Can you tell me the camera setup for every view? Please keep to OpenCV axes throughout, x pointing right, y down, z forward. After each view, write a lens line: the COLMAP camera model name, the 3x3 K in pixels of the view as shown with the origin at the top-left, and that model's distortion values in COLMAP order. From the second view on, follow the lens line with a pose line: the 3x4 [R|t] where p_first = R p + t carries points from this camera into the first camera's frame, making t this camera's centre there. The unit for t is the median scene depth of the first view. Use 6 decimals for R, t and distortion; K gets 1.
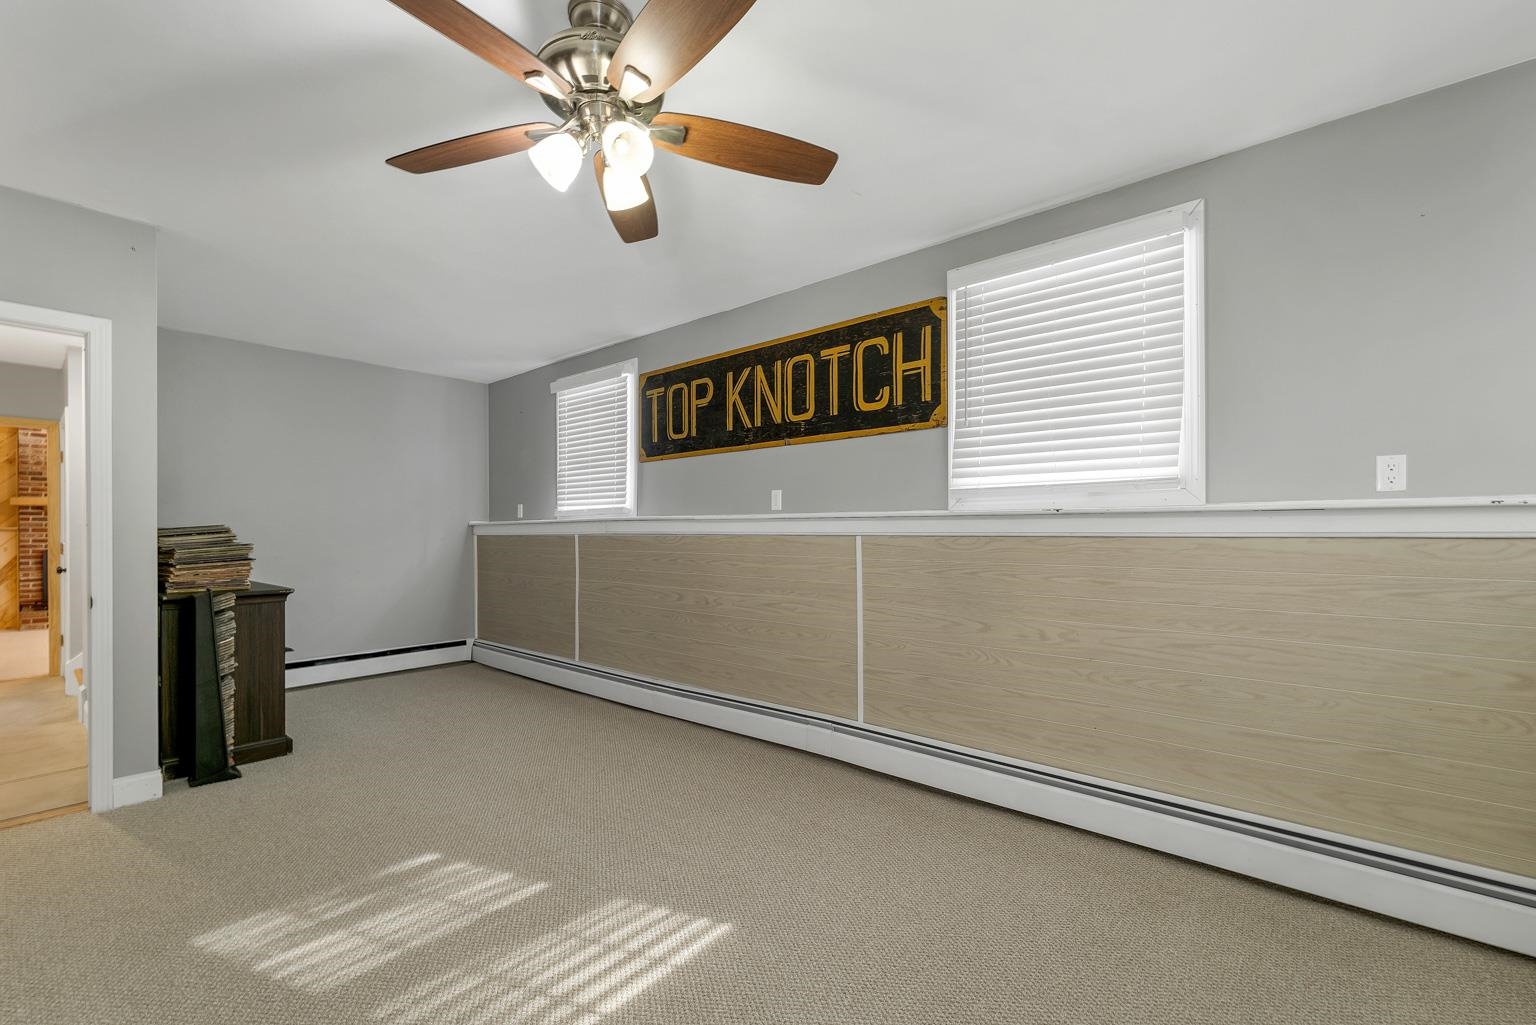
lens RADIAL K [[640.3, 0, 740.6], [0, 640.3, 531.4], [0, 0, 1]] dist [0.002190, 0.000758]
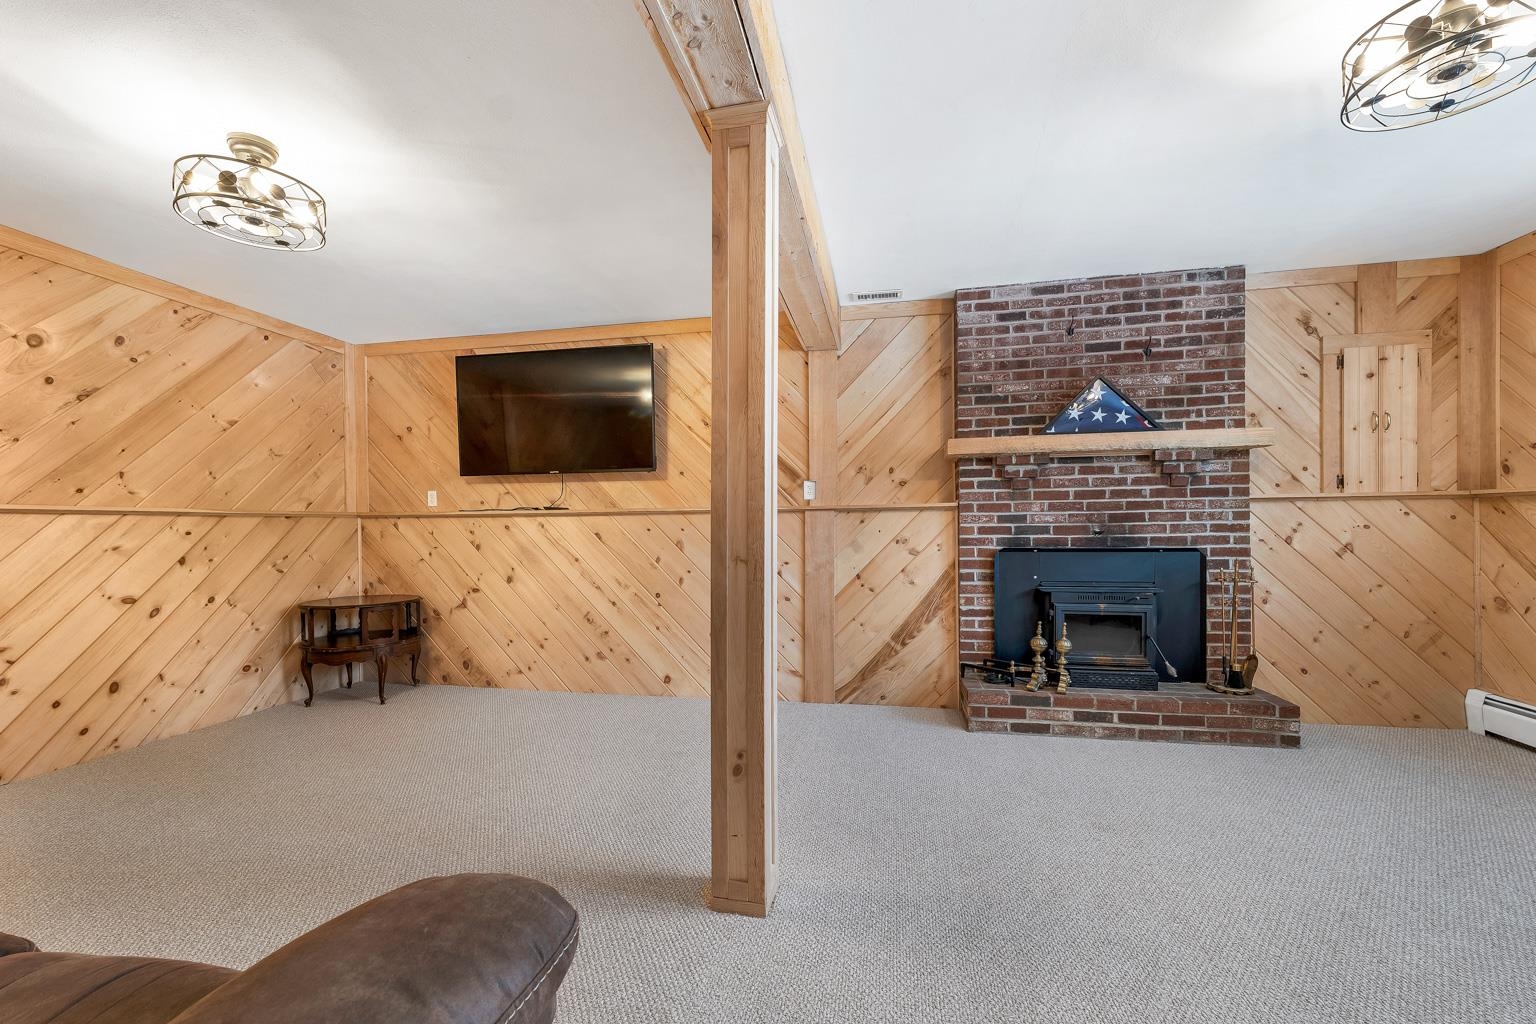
lens RADIAL K [[640.3, 0, 763.5], [0, 640.3, 536.6], [0, 0, 1]] dist [0.002190, 0.000758]
pose [[0.499484, 0.004238, -0.866313, -0.771758], [0.006382, 0.999943, 0.008571, 0.014301], [0.866299, -0.009810, 0.499429, 0.626584]]
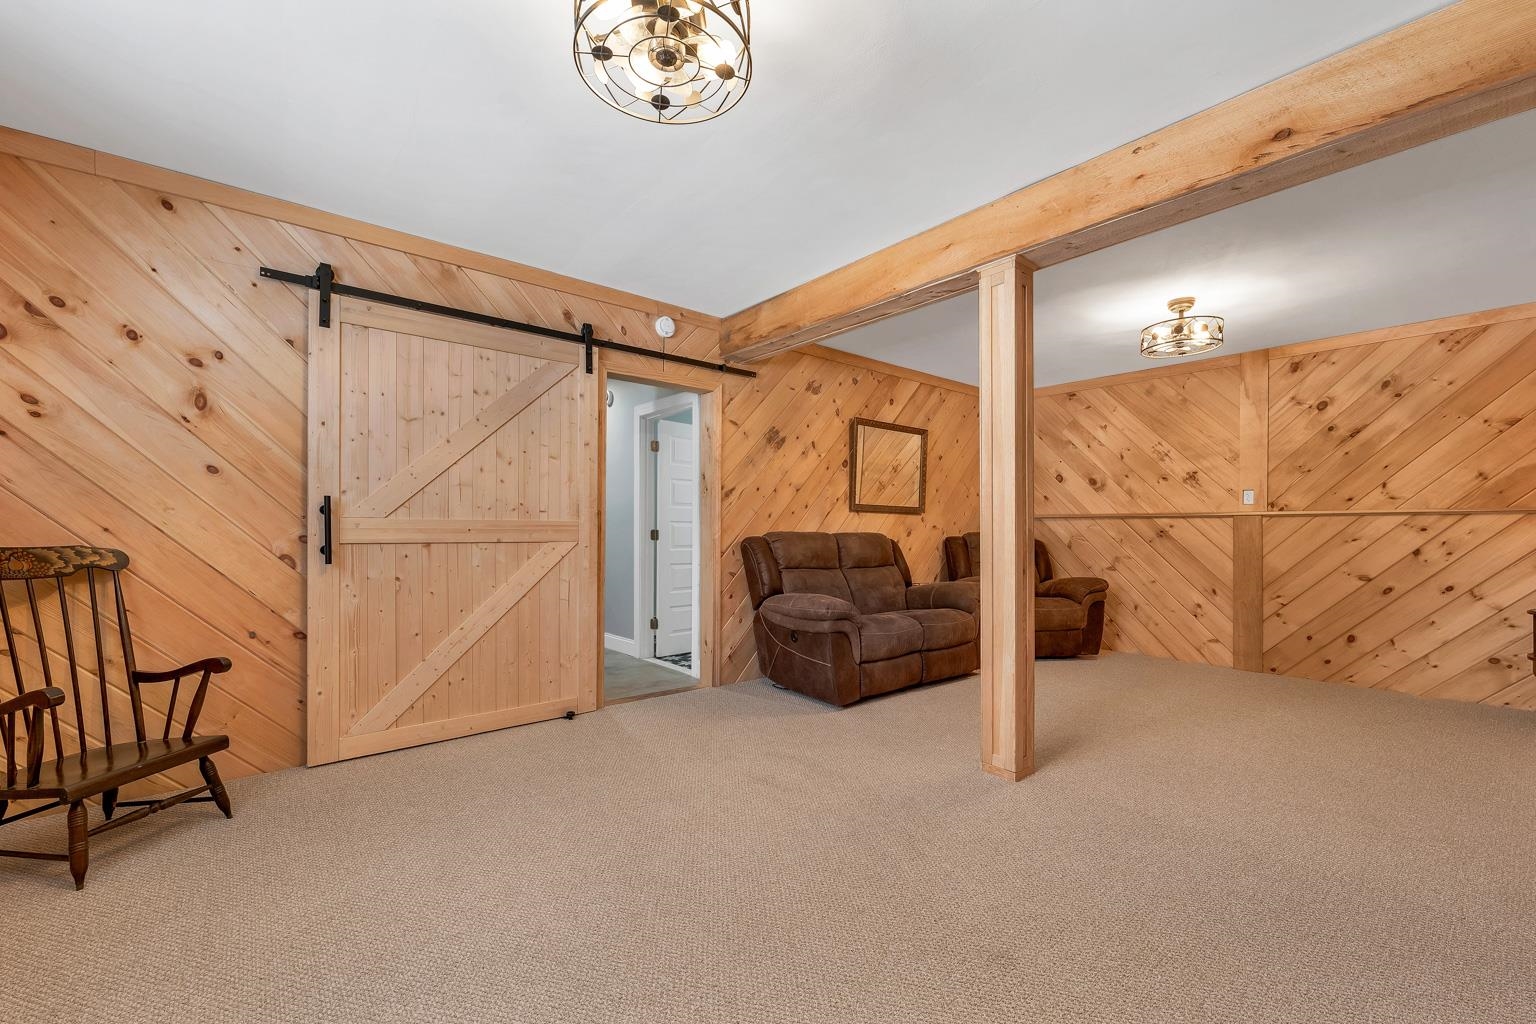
lens RADIAL K [[640.3, 0, 766.1], [0, 640.3, 526.4], [0, 0, 1]] dist [0.002190, 0.000758]
pose [[-0.988408, -0.002790, 0.151792, -0.901876], [-0.002581, 0.999995, 0.001575, 0.010969], [-0.151796, 0.001165, -0.988411, 1.119919]]
